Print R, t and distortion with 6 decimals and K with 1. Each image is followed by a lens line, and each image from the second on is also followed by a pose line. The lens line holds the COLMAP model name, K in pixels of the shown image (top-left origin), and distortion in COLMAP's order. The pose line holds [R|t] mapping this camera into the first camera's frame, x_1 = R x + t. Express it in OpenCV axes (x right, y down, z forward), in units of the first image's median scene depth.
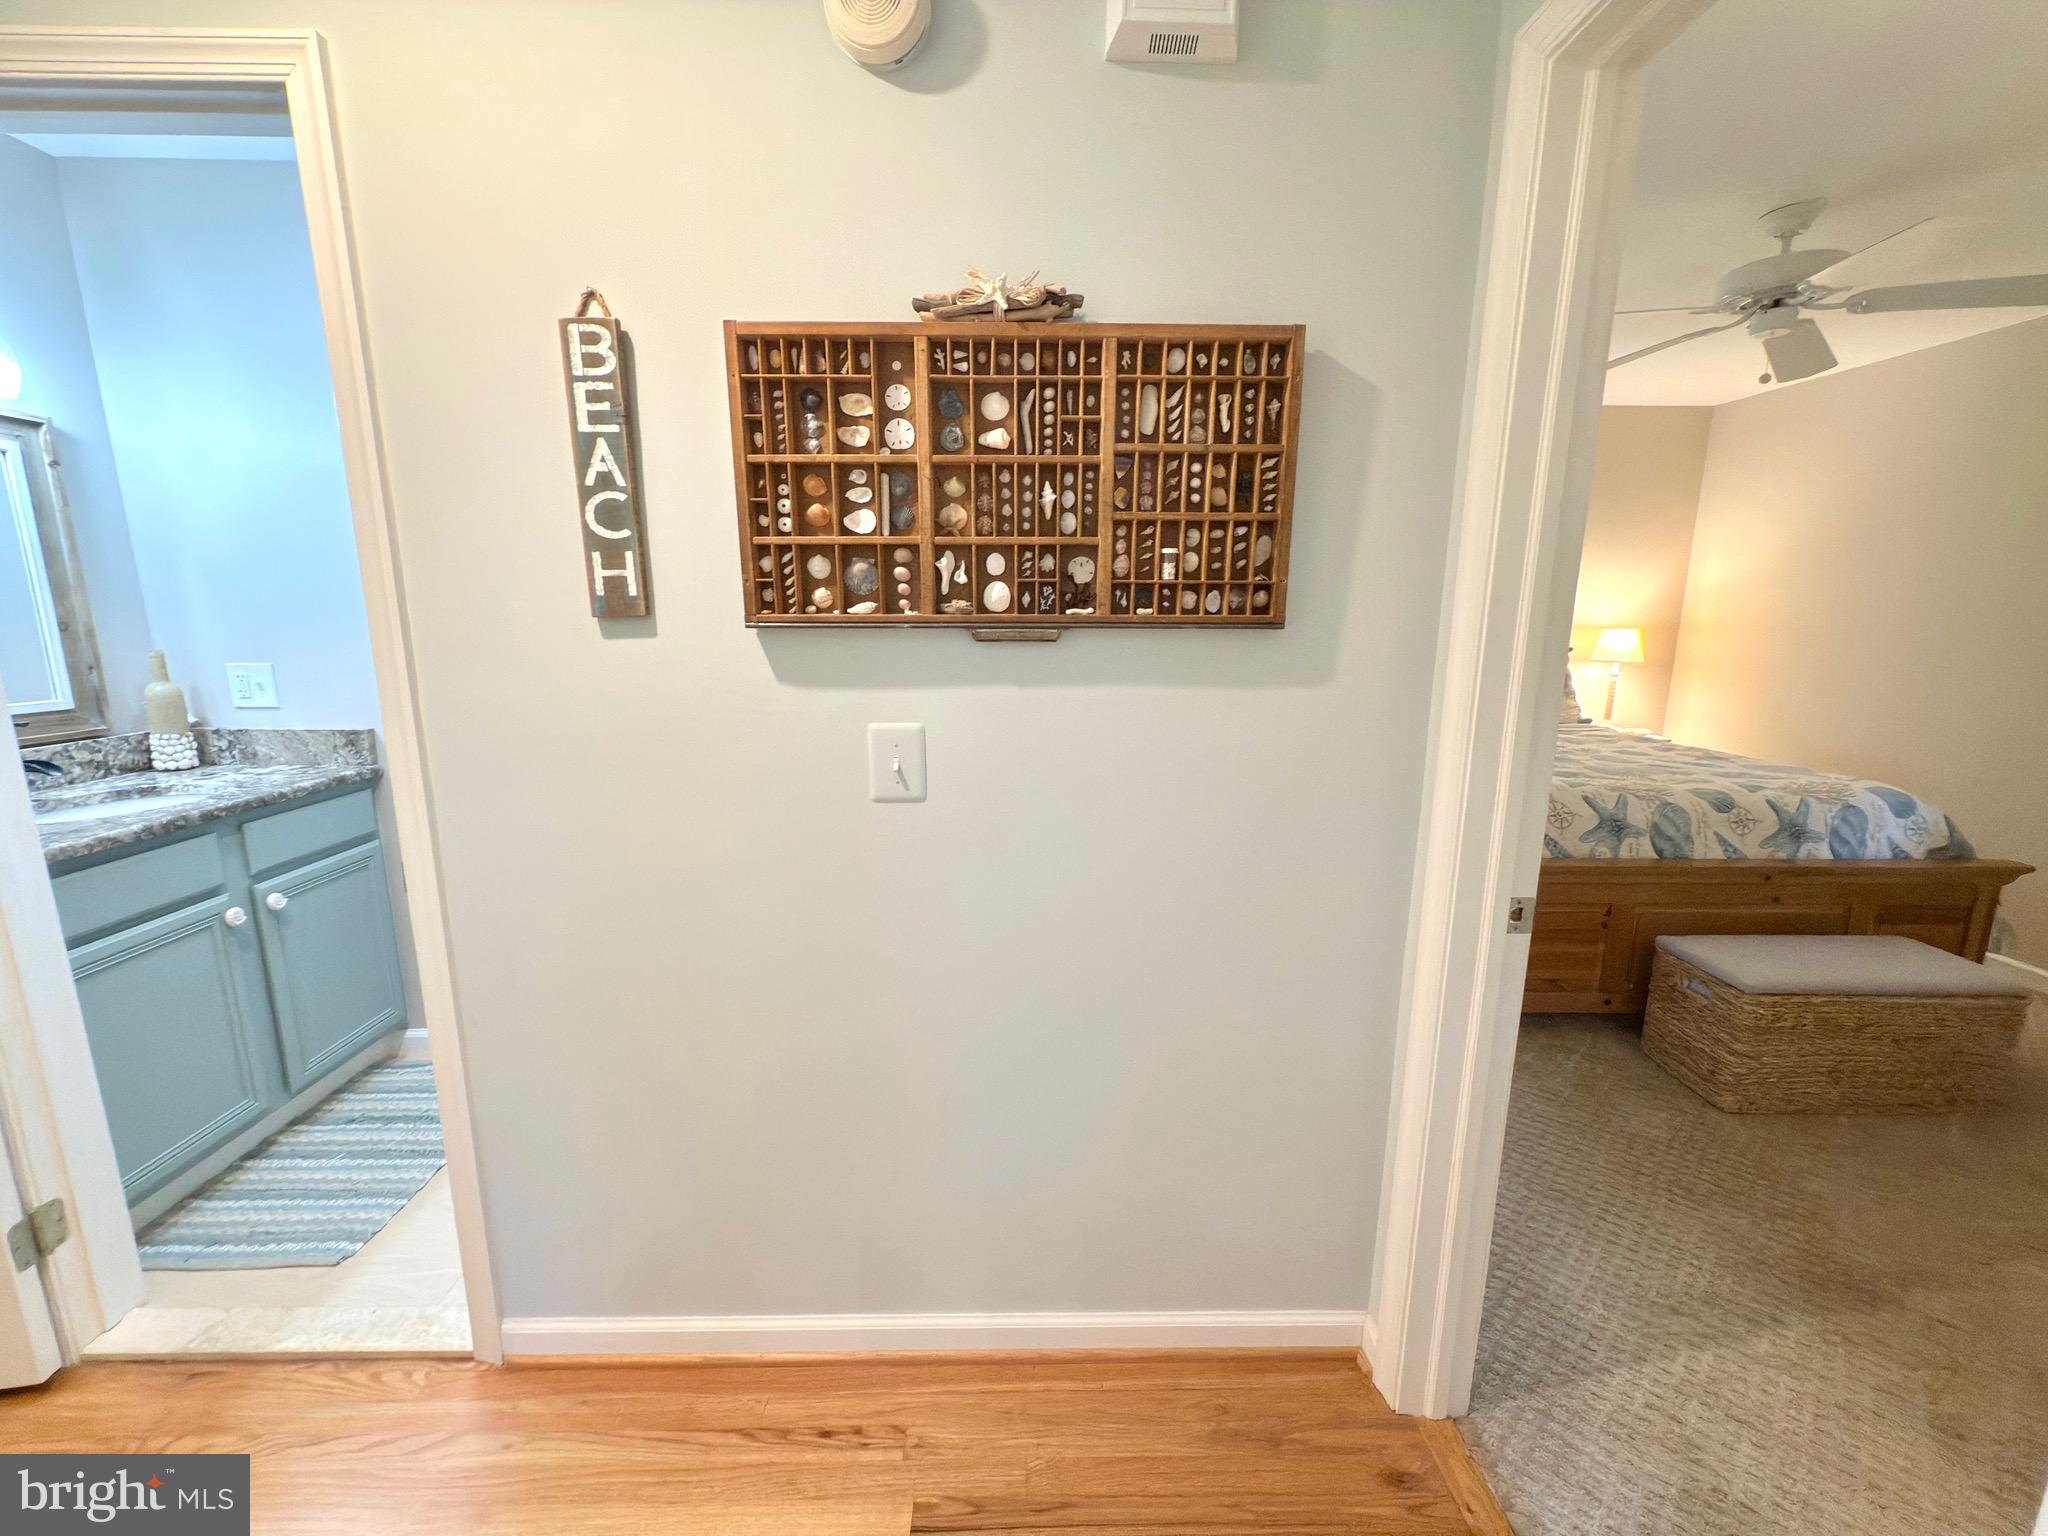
lens RADIAL K [[818.1, 0, 1024.5], [0, 818.1, 764.5], [0, 0, 1]] dist [-0.000793, 0.000229]
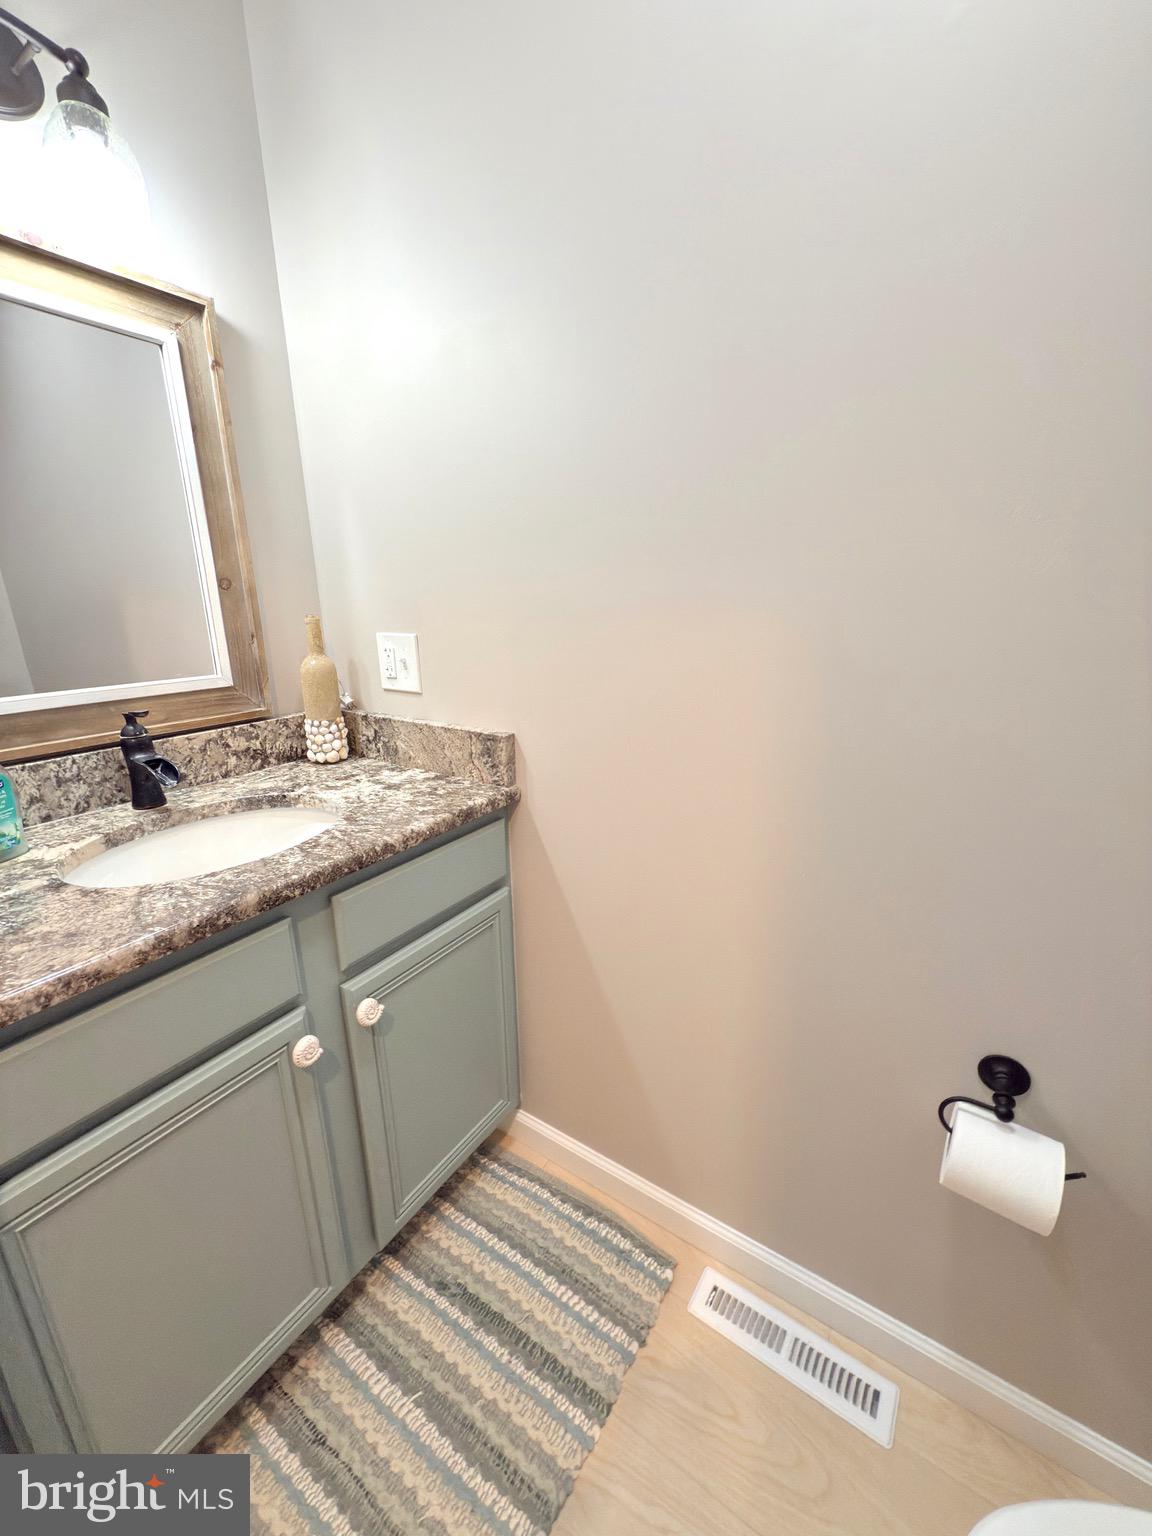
lens RADIAL K [[613.6, 0, 574.6], [0, 613.6, 764.0], [0, 0, 1]] dist [-0.000793, 0.000229]
pose [[0.819678, 0.140479, -0.555332, -0.498817], [-0.092412, 0.989193, 0.113828, -0.087965], [0.565321, -0.041983, 0.823802, 0.646820]]
